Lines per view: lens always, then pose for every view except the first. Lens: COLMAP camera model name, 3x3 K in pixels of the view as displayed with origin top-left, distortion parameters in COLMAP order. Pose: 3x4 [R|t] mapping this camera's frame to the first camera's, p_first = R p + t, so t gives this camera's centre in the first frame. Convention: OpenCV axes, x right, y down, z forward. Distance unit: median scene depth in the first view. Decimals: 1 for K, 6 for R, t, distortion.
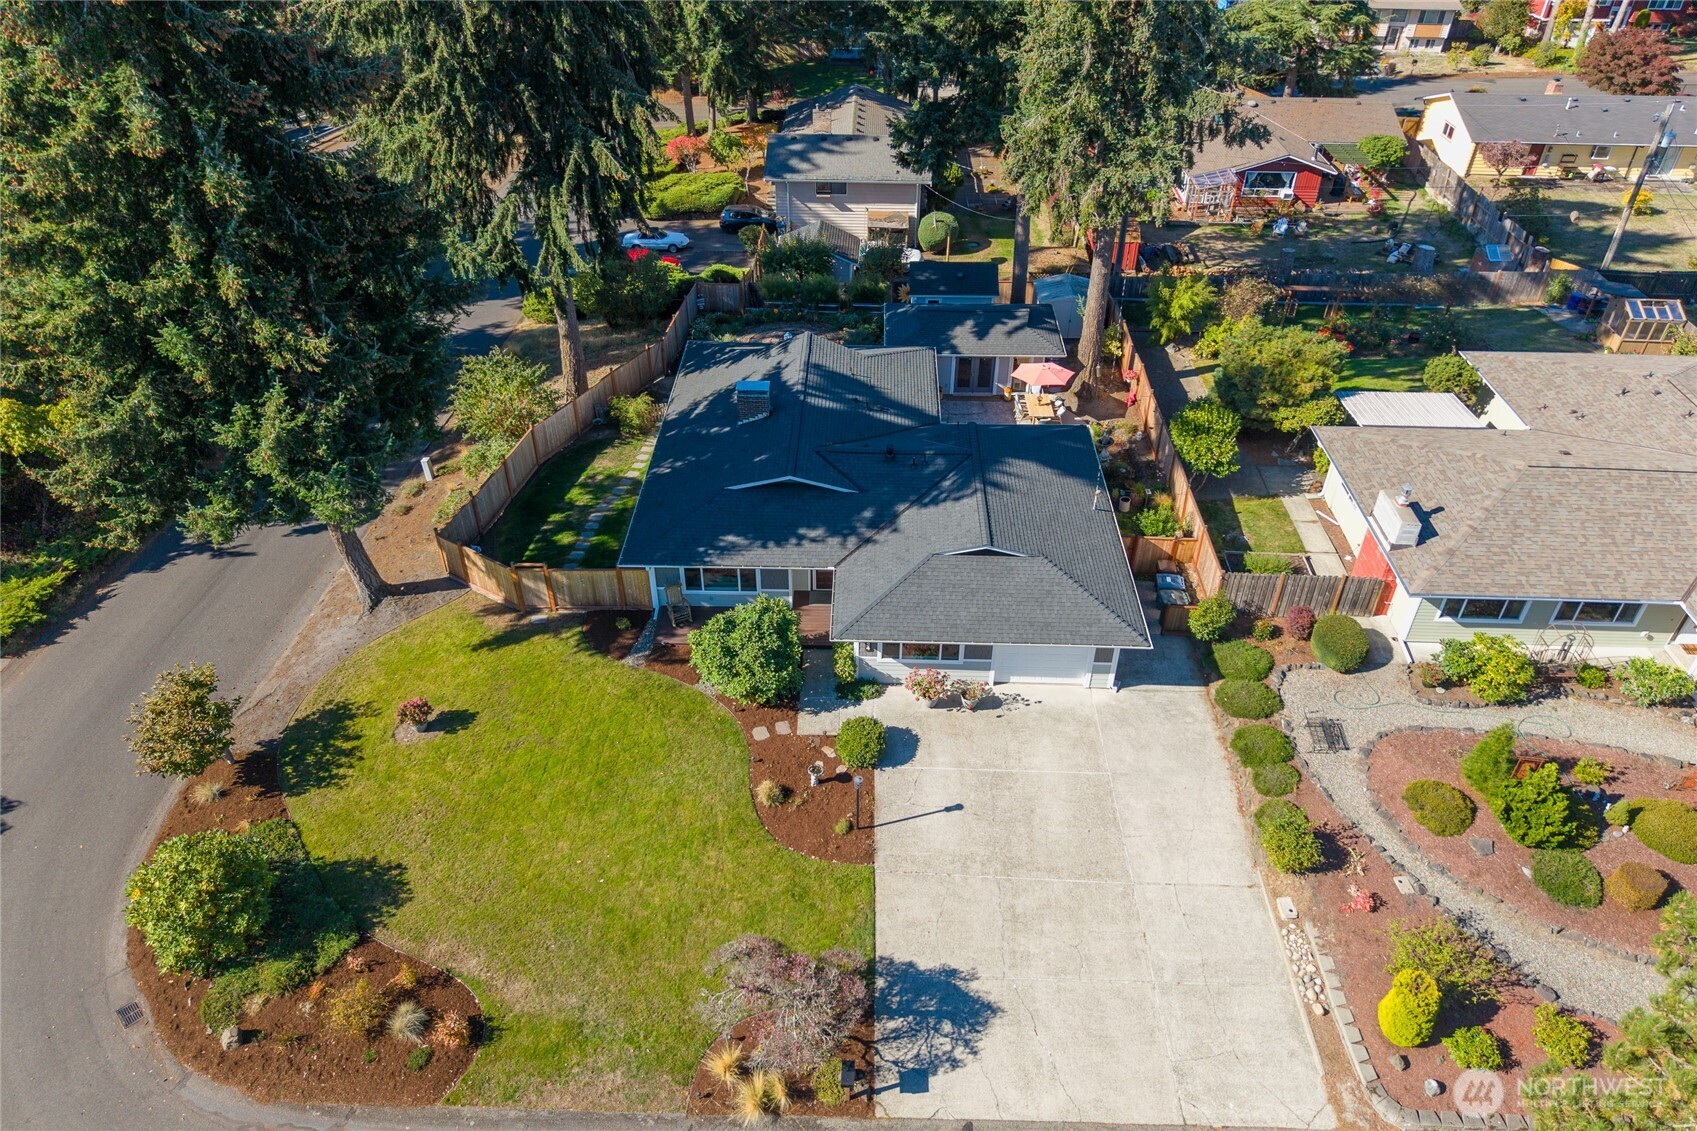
lens RADIAL K [[1151.4, 0, 840.2], [0, 1151.4, 562.6], [0, 0, 1]] dist [0.025686, -0.023389]
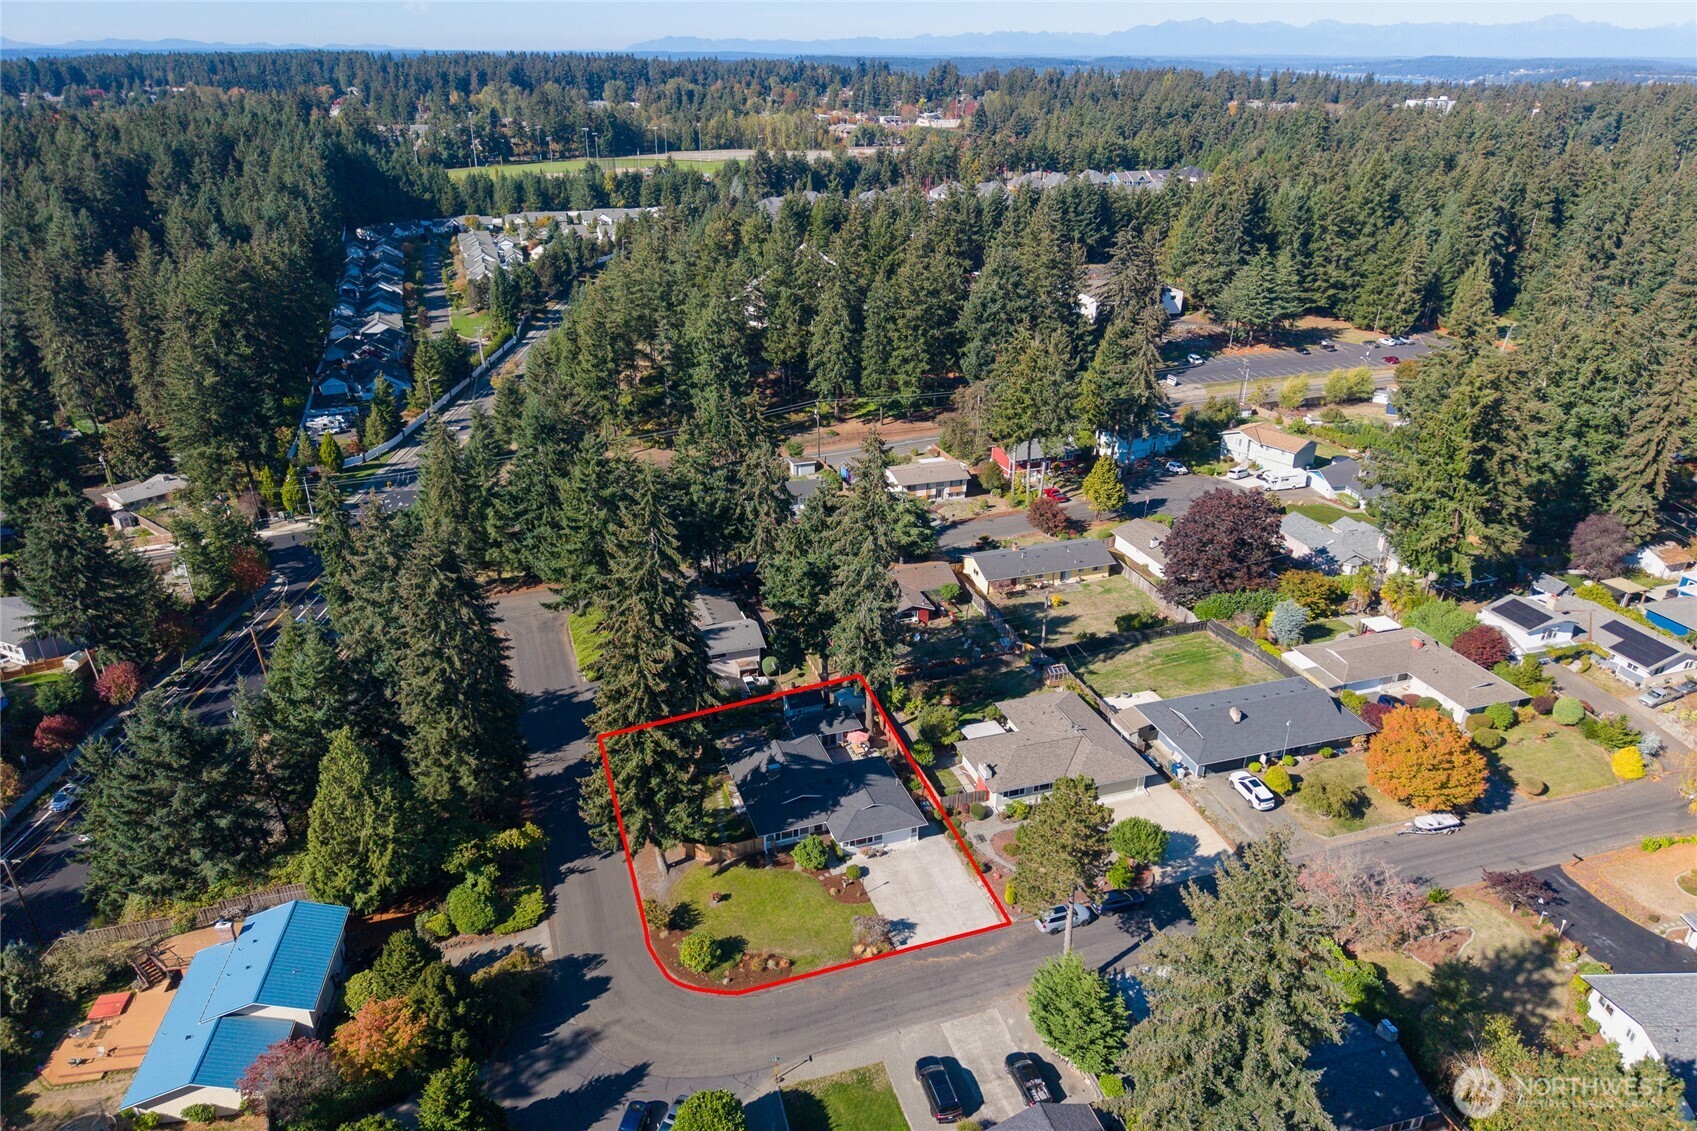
lens RADIAL K [[1151.4, 0, 851.2], [0, 1151.4, 564.5], [0, 0, 1]] dist [0.025686, -0.023389]
pose [[0.937681, -0.141839, 0.317231, -0.731153], [0.210459, 0.958233, -0.193639, -0.039676], [-0.276516, 0.248336, 0.928369, -1.830988]]
